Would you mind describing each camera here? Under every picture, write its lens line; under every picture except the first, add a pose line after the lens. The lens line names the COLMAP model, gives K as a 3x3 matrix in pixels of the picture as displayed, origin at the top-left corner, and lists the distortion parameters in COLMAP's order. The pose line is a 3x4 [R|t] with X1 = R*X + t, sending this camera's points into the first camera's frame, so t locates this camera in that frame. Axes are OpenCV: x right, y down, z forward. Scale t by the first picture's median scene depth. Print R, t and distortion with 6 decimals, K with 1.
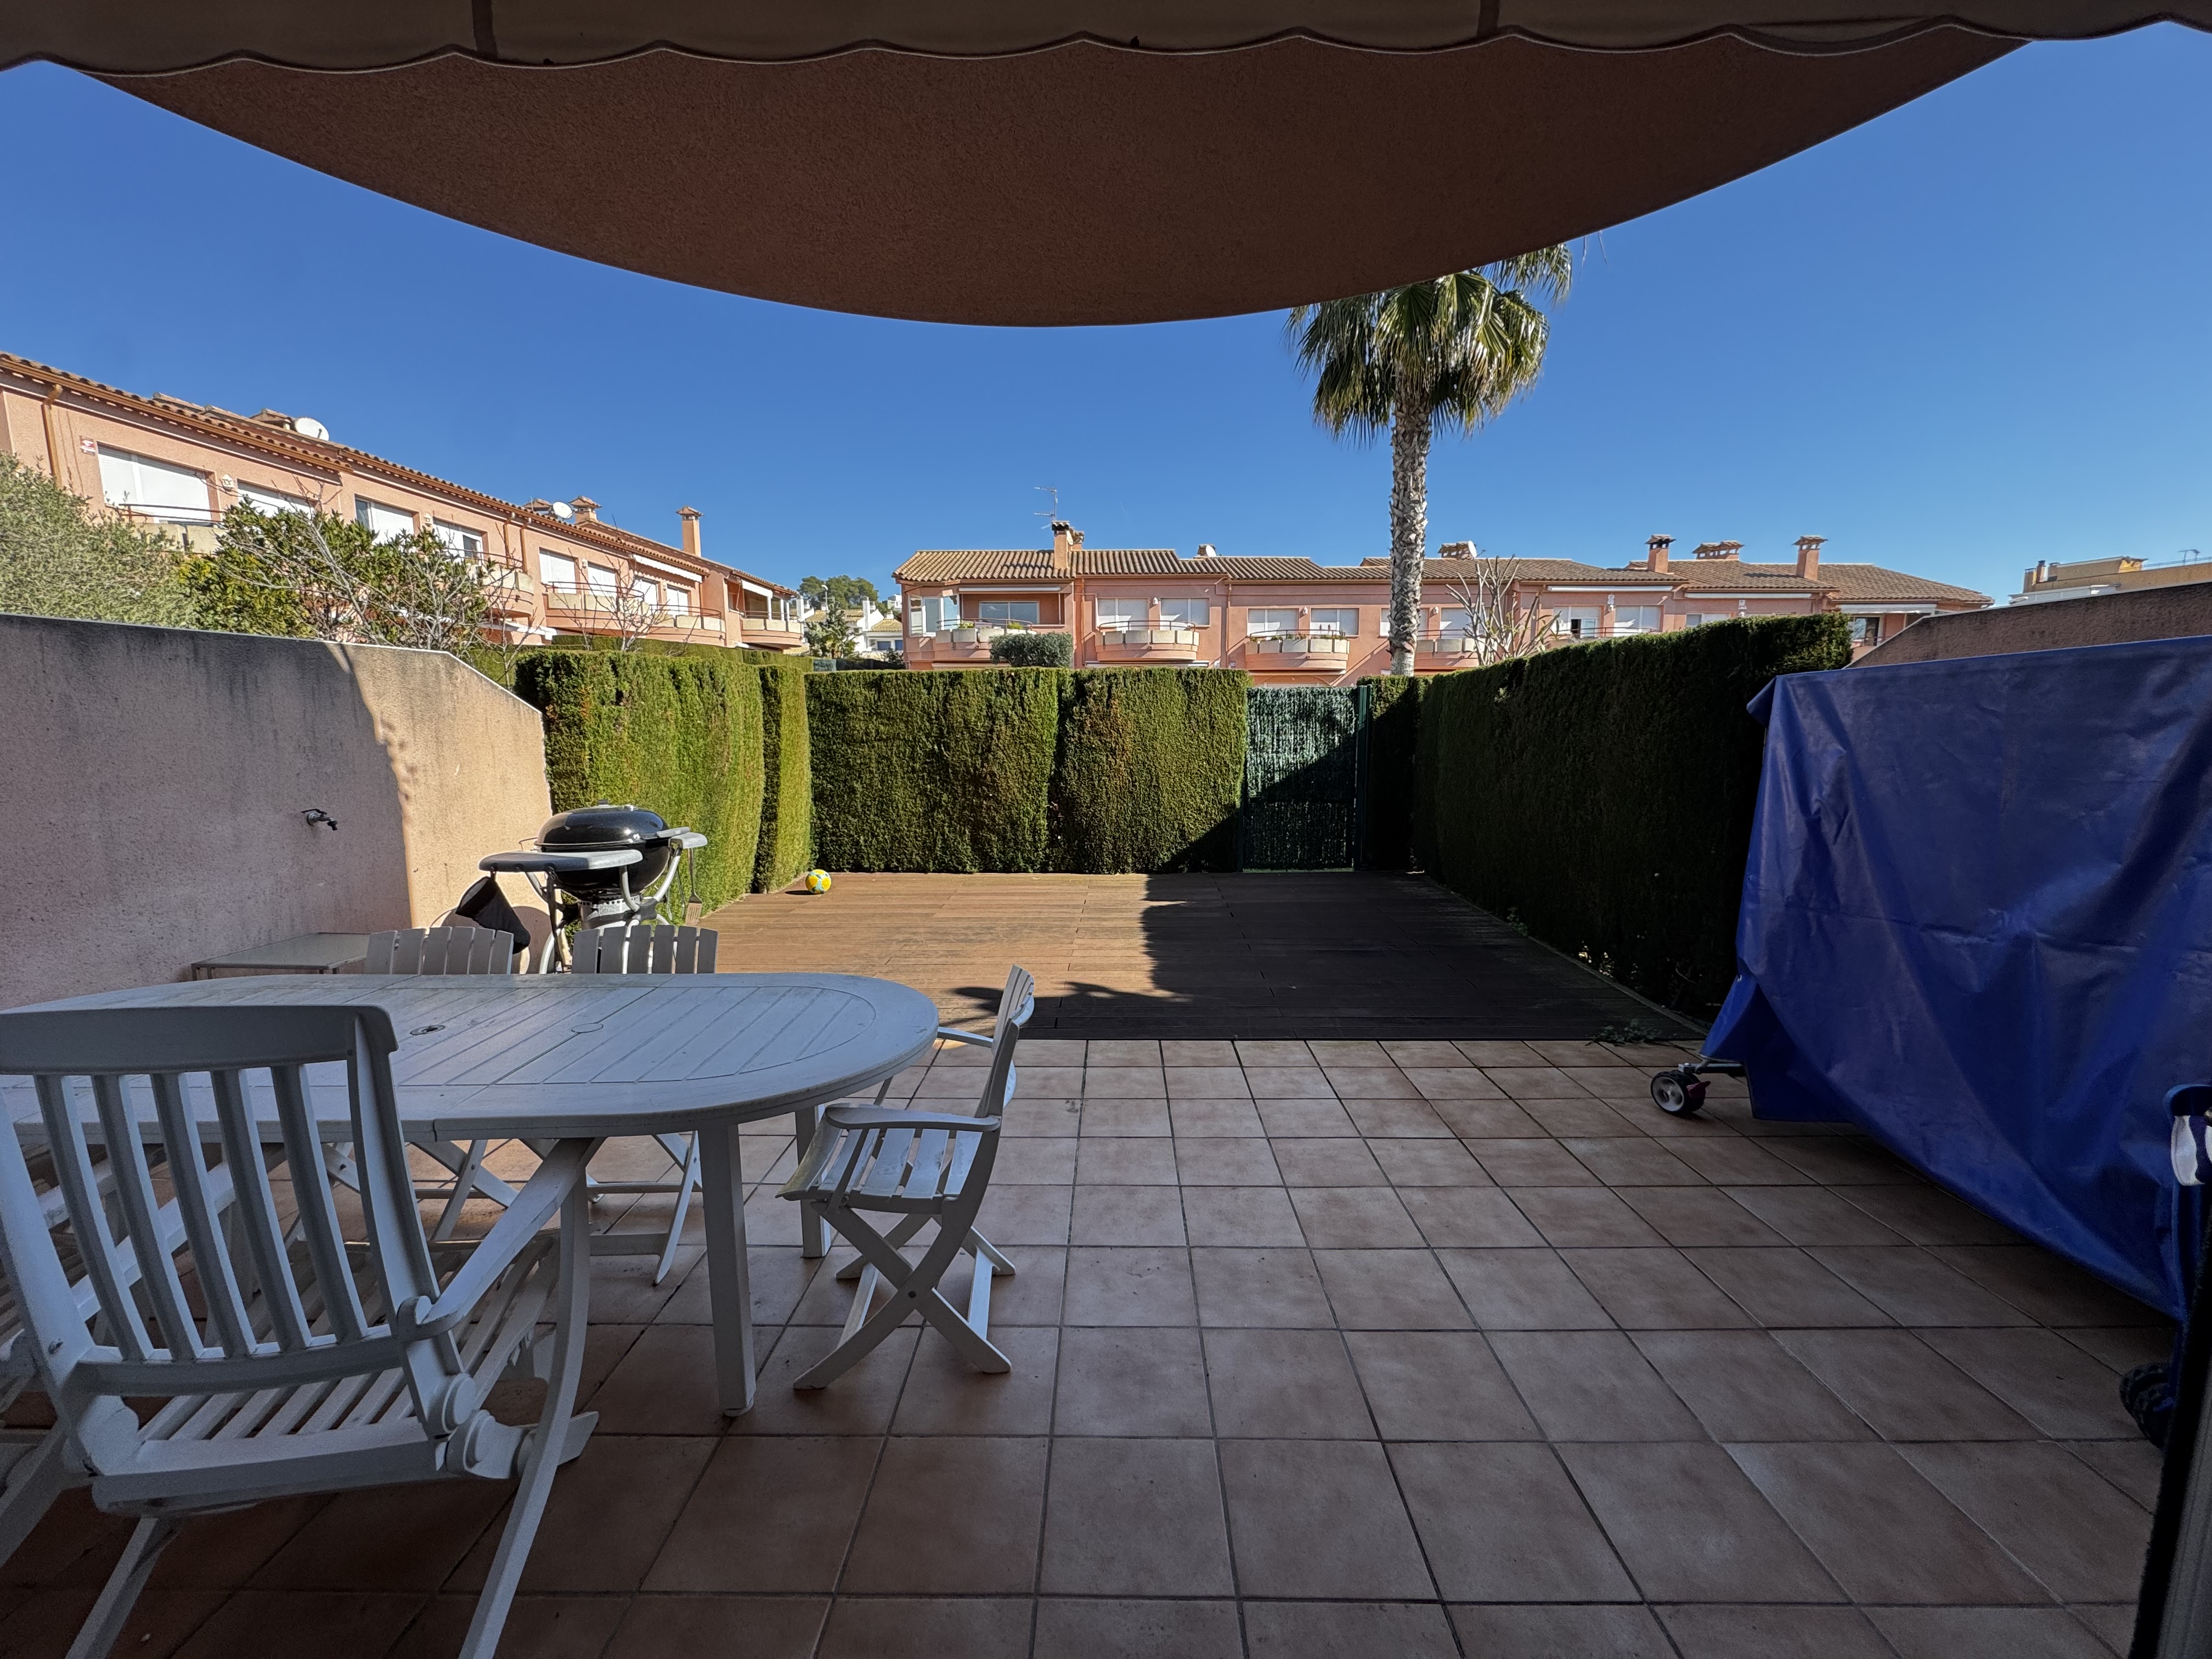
lens RADIAL K [[877.1, 0, 1106.0], [0, 877.1, 829.5], [0, 0, 1]] dist [-0.003200, -0.000008]
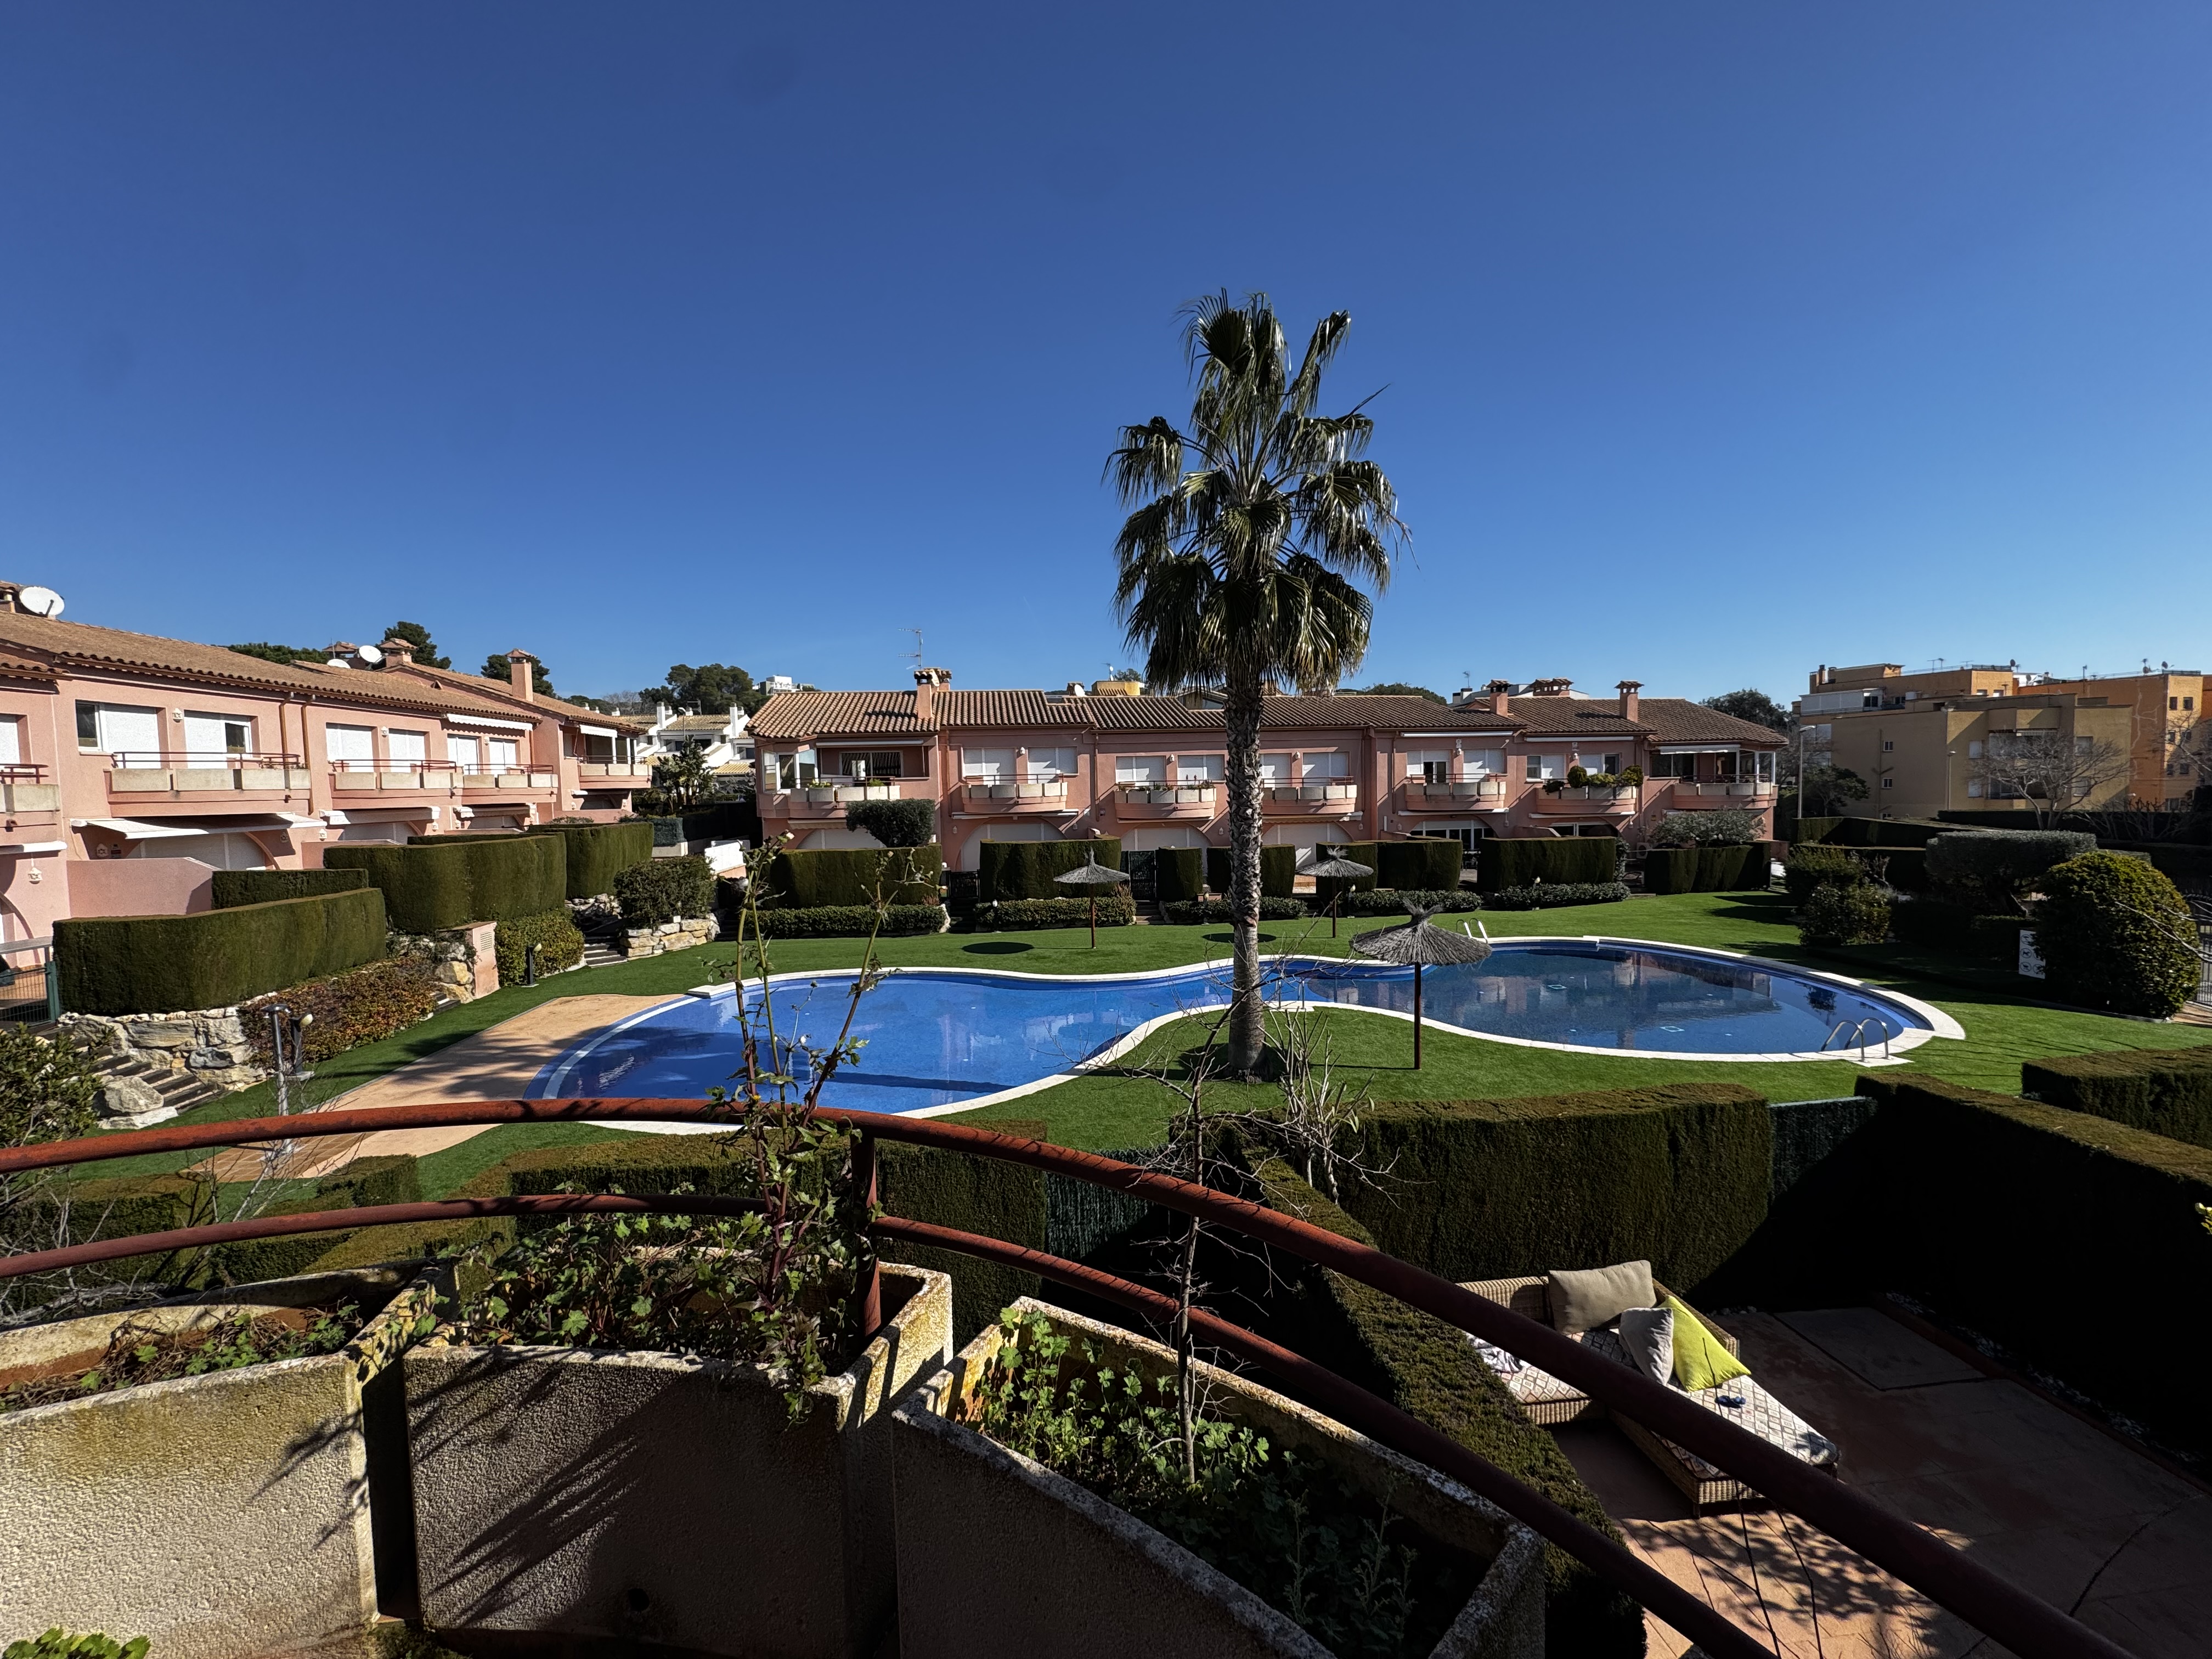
lens RADIAL K [[878.3, 0, 1105.5], [0, 878.3, 829.2], [0, 0, 1]] dist [-0.001815, -0.000228]
pose [[0.992277, -0.024040, 0.121693, 0.119389], [0.033590, 0.996461, -0.077049, -0.415884], [-0.119410, 0.080541, 0.989573, 0.081212]]
